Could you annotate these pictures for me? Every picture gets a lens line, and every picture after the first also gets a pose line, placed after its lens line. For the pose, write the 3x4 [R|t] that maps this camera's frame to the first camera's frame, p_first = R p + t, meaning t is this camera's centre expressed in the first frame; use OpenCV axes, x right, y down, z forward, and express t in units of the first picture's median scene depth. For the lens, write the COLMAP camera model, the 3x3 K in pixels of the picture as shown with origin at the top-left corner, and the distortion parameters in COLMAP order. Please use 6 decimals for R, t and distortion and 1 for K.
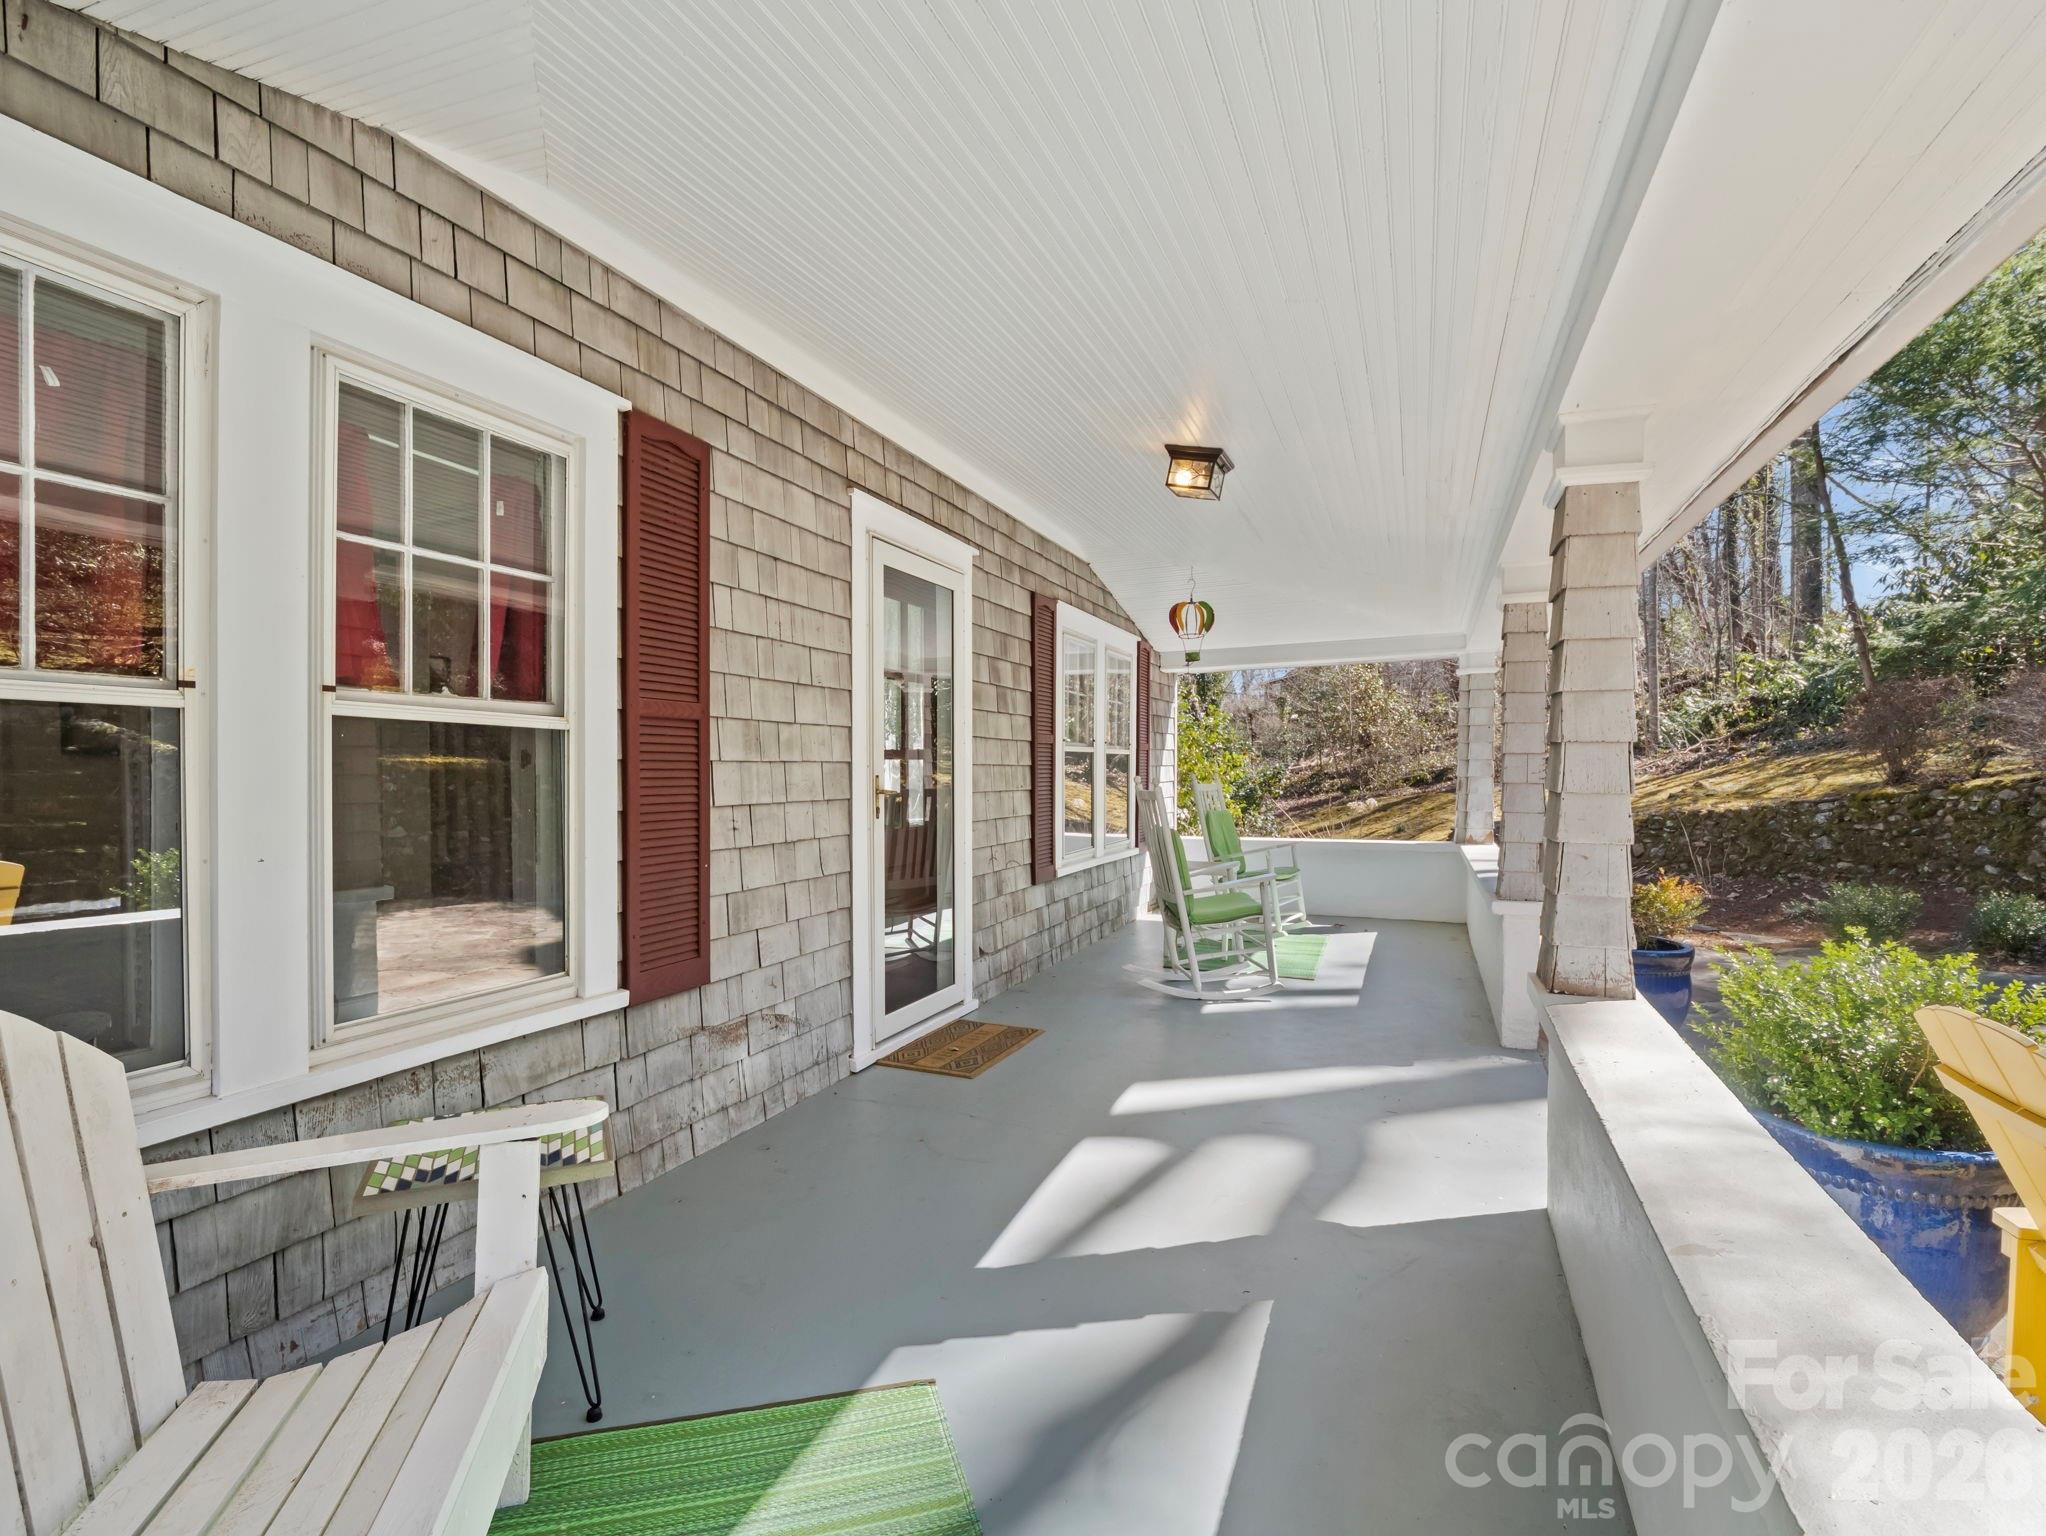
lens RADIAL K [[1014.5, 0, 1021.6], [0, 1014.5, 779.3], [0, 0, 1]] dist [-0.004947, -0.000133]
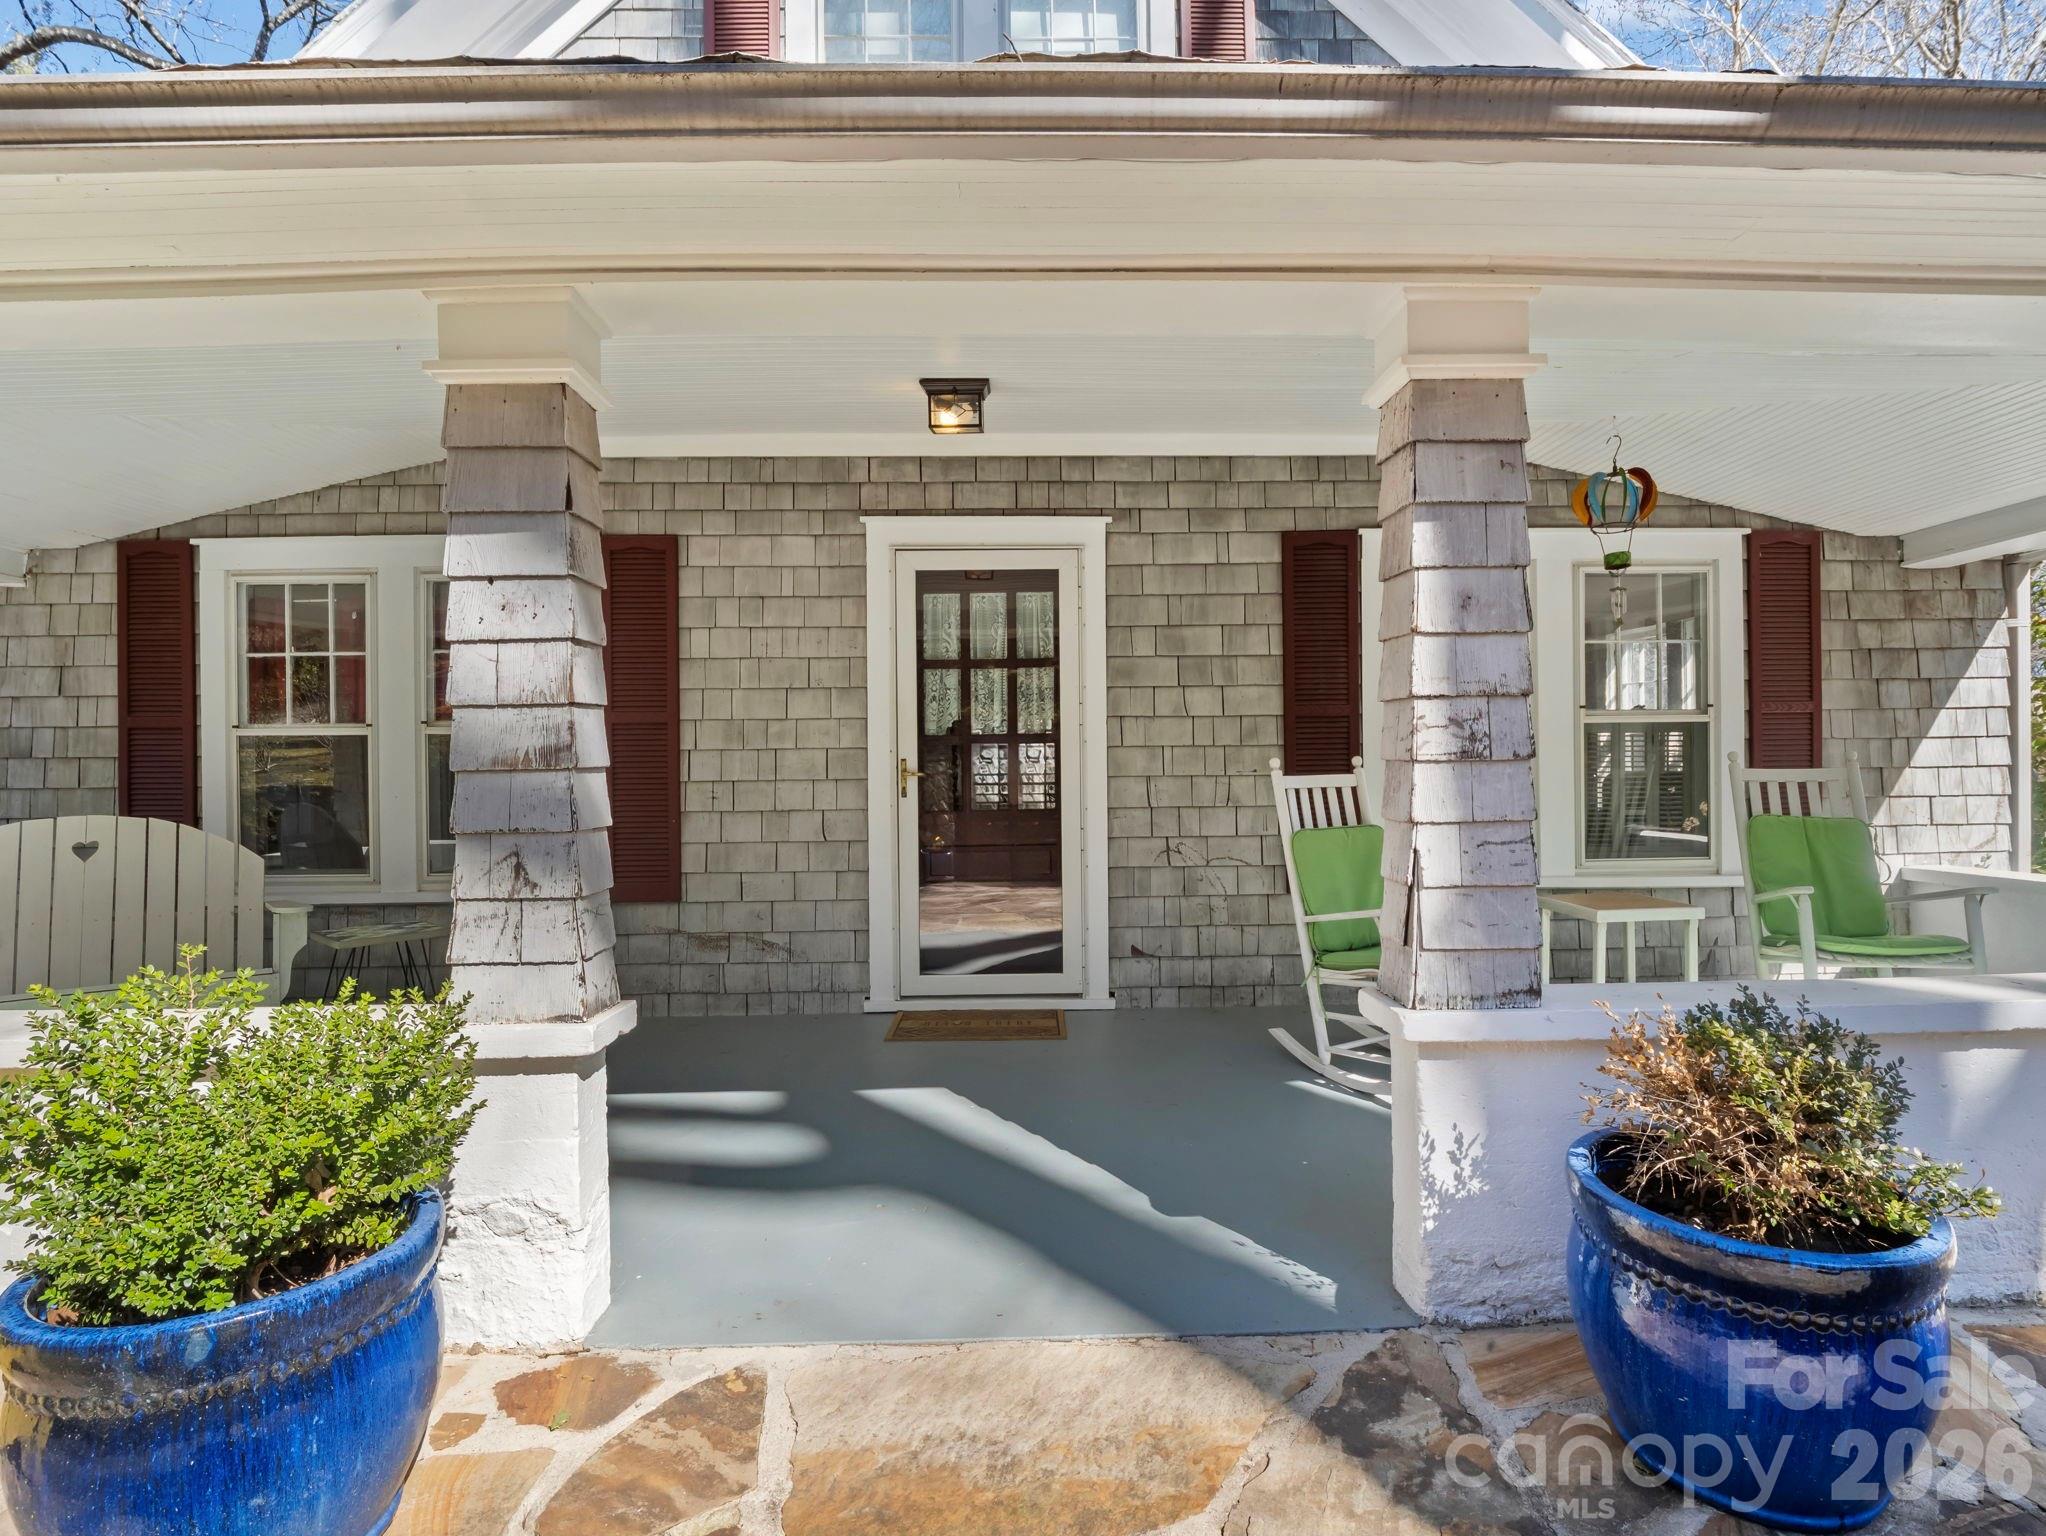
lens RADIAL K [[1014.5, 0, 1022.4], [0, 1014.5, 765.6], [0, 0, 1]] dist [-0.004947, -0.000133]
pose [[0.382791, -0.011976, -0.923757, 1.082811], [-0.000344, 0.999914, -0.013106, 0.020807], [0.923835, 0.005335, 0.382754, 0.781175]]
